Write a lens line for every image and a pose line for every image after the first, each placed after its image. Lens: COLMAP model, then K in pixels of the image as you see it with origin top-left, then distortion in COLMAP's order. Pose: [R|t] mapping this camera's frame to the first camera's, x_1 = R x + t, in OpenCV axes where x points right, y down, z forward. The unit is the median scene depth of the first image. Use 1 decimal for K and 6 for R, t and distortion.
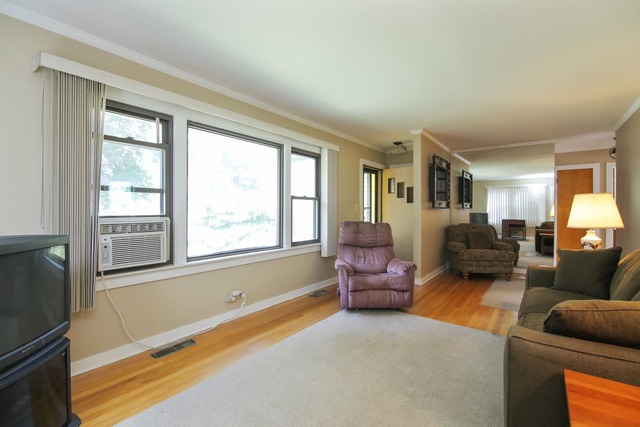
lens RADIAL K [[295.6, 0, 317.8], [0, 295.6, 214.2], [0, 0, 1]] dist [0.024702, -0.000518]
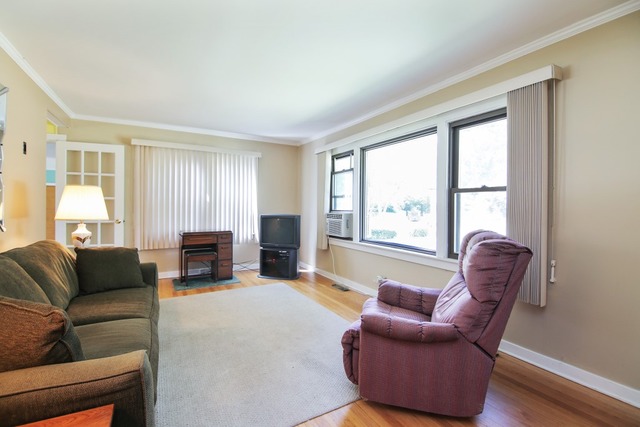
lens RADIAL K [[295.6, 0, 317.2], [0, 295.6, 211.0], [0, 0, 1]] dist [0.024702, -0.000518]
pose [[-0.413829, 0.005912, -0.910336, 0.974276], [-0.025915, 0.999497, 0.018271, -0.015557], [0.909986, 0.031152, -0.413467, 1.360778]]
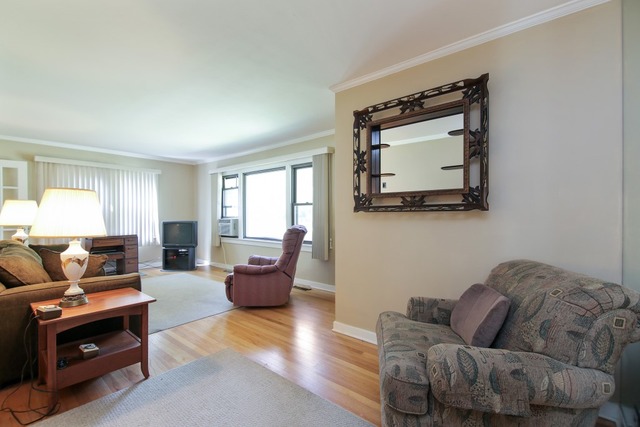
lens RADIAL K [[295.6, 0, 318.7], [0, 295.6, 217.1], [0, 0, 1]] dist [0.024702, -0.000518]
pose [[-0.082583, 0.005320, -0.996570, 1.593193], [-0.015765, 0.999854, 0.006644, -0.016015], [0.996460, 0.016259, -0.082487, 1.651213]]
